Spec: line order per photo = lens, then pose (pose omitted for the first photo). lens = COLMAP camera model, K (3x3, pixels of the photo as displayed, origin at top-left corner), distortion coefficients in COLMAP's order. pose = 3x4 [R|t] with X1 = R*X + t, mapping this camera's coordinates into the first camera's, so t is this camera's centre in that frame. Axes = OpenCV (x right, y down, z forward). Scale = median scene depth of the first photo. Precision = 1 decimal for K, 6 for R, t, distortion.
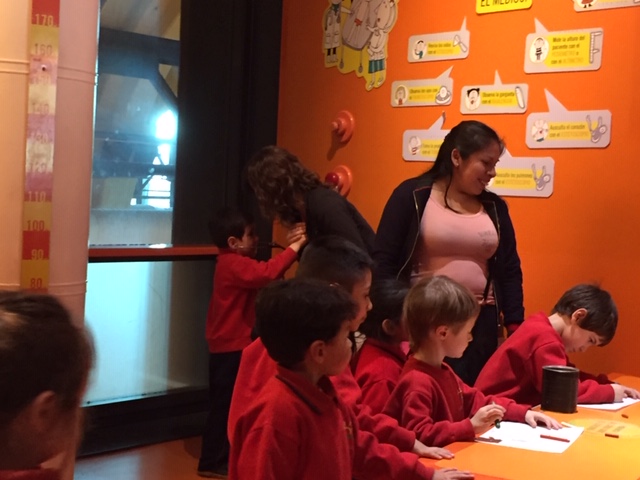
lens RADIAL K [[1066.3, 0, 319.6], [0, 1066.3, 238.0], [0, 0, 1]] dist [0.037605, 0.000000]
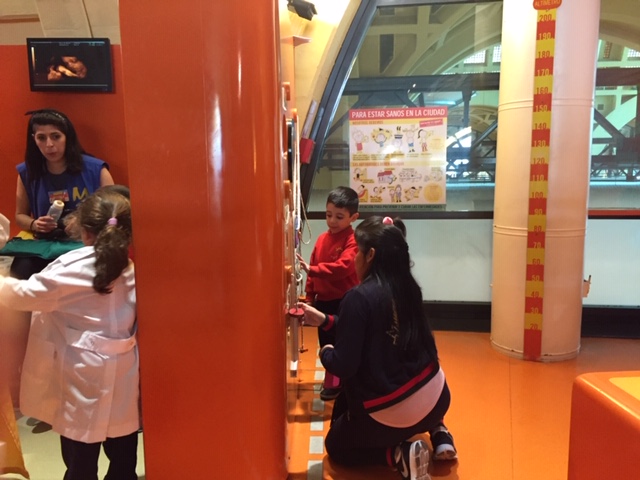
lens RADIAL K [[541.0, 0, 317.6], [0, 541.0, 240.0], [0, 0, 1]] dist [0.046641, -0.039258]
pose [[0.541996, 0.050531, -0.838860, 0.249846], [-0.008711, 0.998475, 0.054518, 0.014272], [0.840336, -0.022242, 0.541610, 0.200165]]
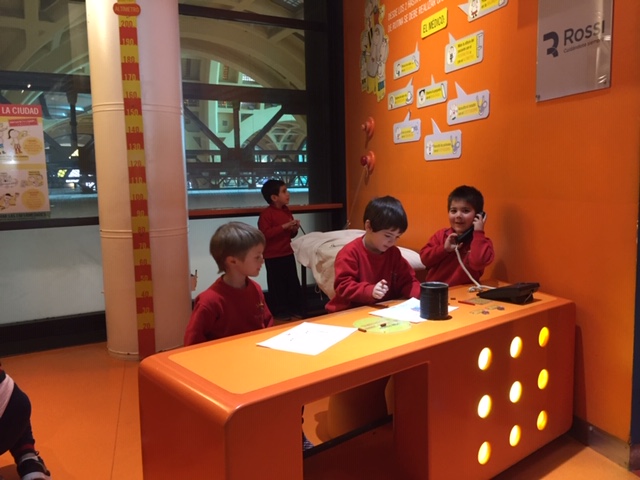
lens RADIAL K [[541.0, 0, 318.3], [0, 541.0, 237.5], [0, 0, 1]] dist [0.046641, -0.039258]
pose [[0.932732, -0.030539, -0.359276, 0.291626], [0.050132, 0.997713, 0.045343, 0.025798], [0.357069, -0.060304, 0.932129, 0.239220]]
